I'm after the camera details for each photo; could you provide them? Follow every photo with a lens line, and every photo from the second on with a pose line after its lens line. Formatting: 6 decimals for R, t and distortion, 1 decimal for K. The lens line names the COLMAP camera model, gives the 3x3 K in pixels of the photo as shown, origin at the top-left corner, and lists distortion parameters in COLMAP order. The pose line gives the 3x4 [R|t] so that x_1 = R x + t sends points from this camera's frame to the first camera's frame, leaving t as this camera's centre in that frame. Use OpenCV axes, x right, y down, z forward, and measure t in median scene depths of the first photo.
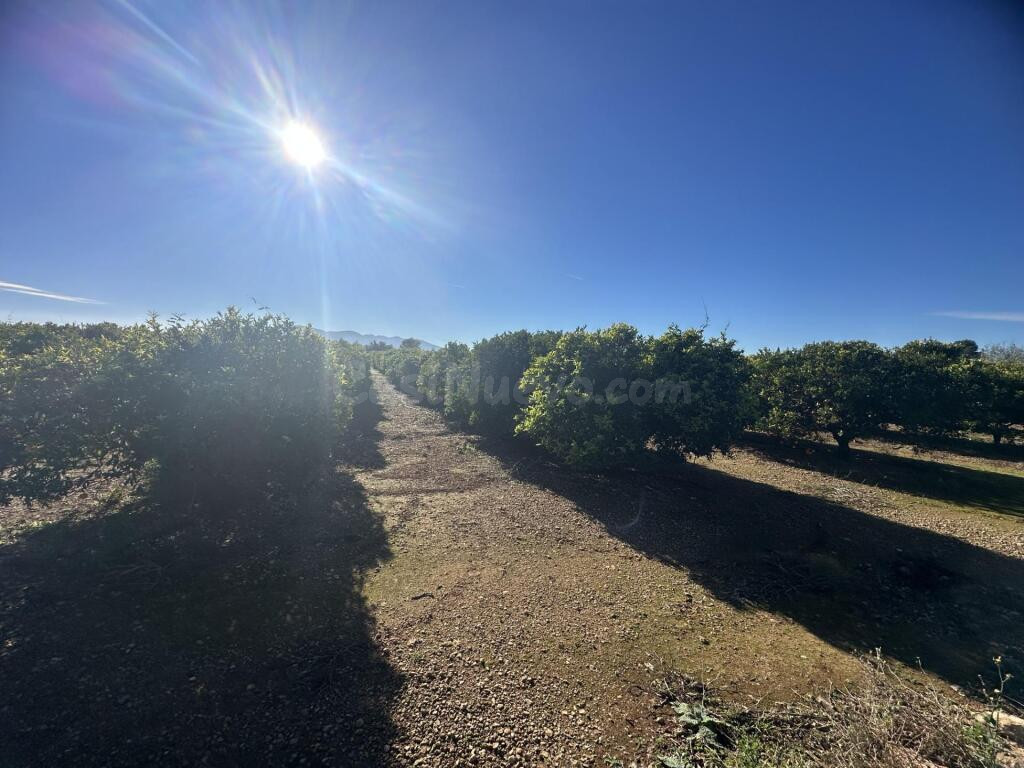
lens RADIAL K [[407.6, 0, 512.4], [0, 407.6, 382.3], [0, 0, 1]] dist [-0.002566, 0.000194]
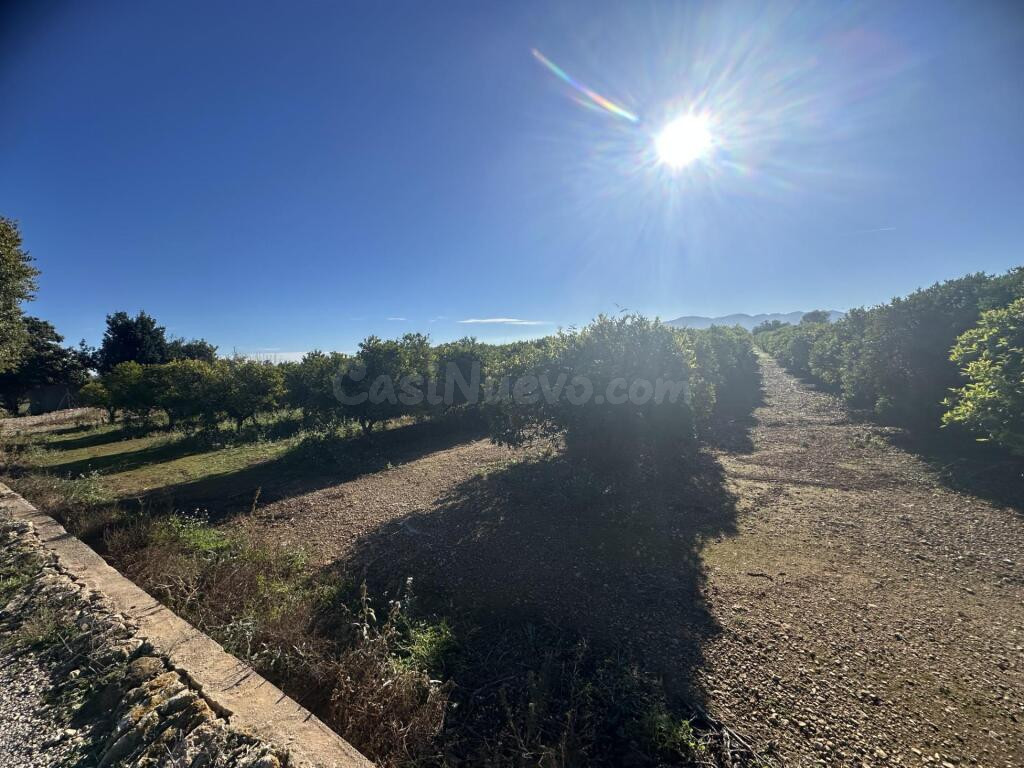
lens RADIAL K [[407.6, 0, 511.5], [0, 407.6, 386.6], [0, 0, 1]] dist [-0.002566, 0.000194]
pose [[0.625862, -0.024248, -0.779557, 0.128254], [0.054941, 0.998404, 0.013053, 0.013708], [0.777996, -0.050999, 0.626196, -0.047793]]
